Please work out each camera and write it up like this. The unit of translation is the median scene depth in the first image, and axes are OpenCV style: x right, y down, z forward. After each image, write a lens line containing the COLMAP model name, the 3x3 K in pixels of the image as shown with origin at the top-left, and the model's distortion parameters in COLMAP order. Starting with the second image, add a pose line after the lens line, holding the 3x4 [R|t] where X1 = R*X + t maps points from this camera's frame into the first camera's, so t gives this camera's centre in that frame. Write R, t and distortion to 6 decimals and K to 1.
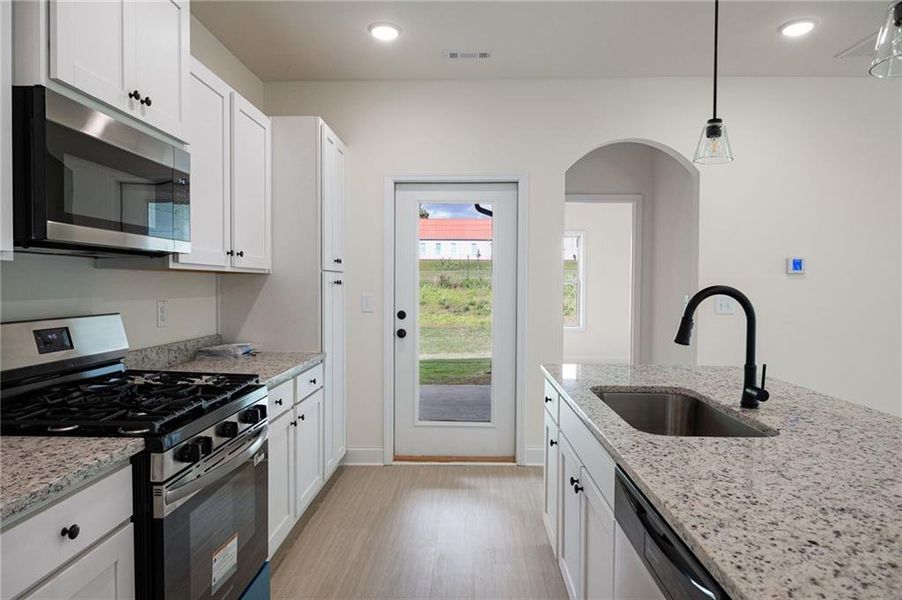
lens RADIAL K [[558.6, 0, 451.0], [0, 558.6, 300.0], [0, 0, 1]] dist [-0.003796, -0.001044]
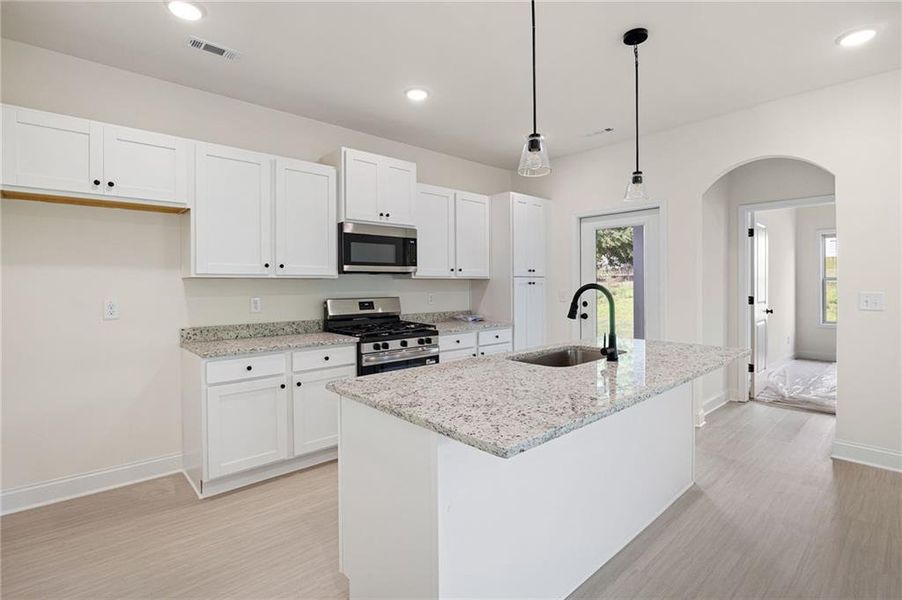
lens RADIAL K [[420.9, 0, 437.0], [0, 420.9, 285.5], [0, 0, 1]] dist [-0.022089, -0.000085]
pose [[0.675041, -0.007235, -0.737745, 0.599950], [-0.012234, 0.999705, -0.020998, 0.006545], [0.737679, 0.023201, 0.674753, -0.087810]]
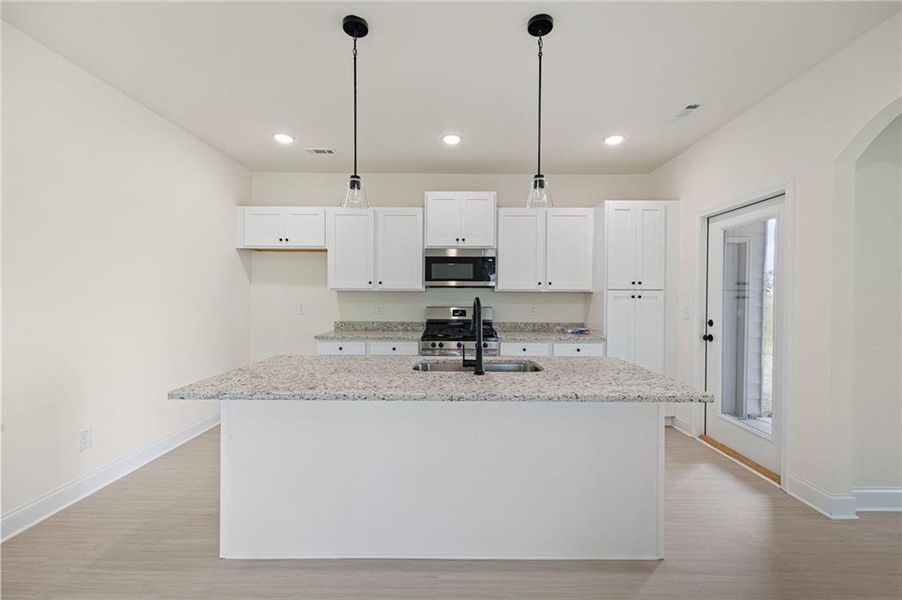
lens RADIAL K [[364.7, 0, 451.0], [0, 364.7, 300.0], [0, 0, 1]] dist [-0.001585, -0.000199]
pose [[0.029050, 0.006719, -0.999555, 0.871339], [-0.034195, 0.999399, 0.005724, -0.011594], [0.998993, 0.034014, 0.029262, 0.494616]]
